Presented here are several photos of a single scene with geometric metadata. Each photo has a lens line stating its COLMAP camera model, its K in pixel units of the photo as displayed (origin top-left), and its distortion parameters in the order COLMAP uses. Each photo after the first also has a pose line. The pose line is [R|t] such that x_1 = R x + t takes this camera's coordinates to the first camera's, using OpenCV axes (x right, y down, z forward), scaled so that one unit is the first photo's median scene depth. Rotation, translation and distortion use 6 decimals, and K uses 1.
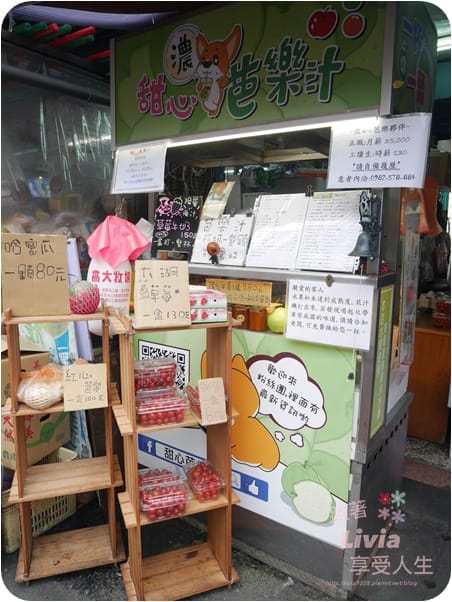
lens RADIAL K [[457.5, 0, 224.7], [0, 457.5, 301.3], [0, 0, 1]] dist [-0.049829, -0.001524]
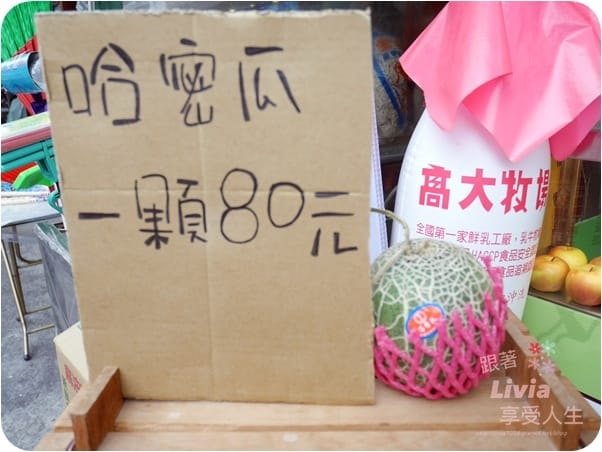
lens RADIAL K [[526.3, 0, 300.5], [0, 526.3, 225.5], [0, 0, 1]] dist [0.005429, 0.001373]
pose [[0.938190, 0.051159, -0.342318, -0.292748], [-0.008497, 0.992122, 0.124984, -0.085510], [0.346016, -0.114350, 0.931234, 0.772501]]
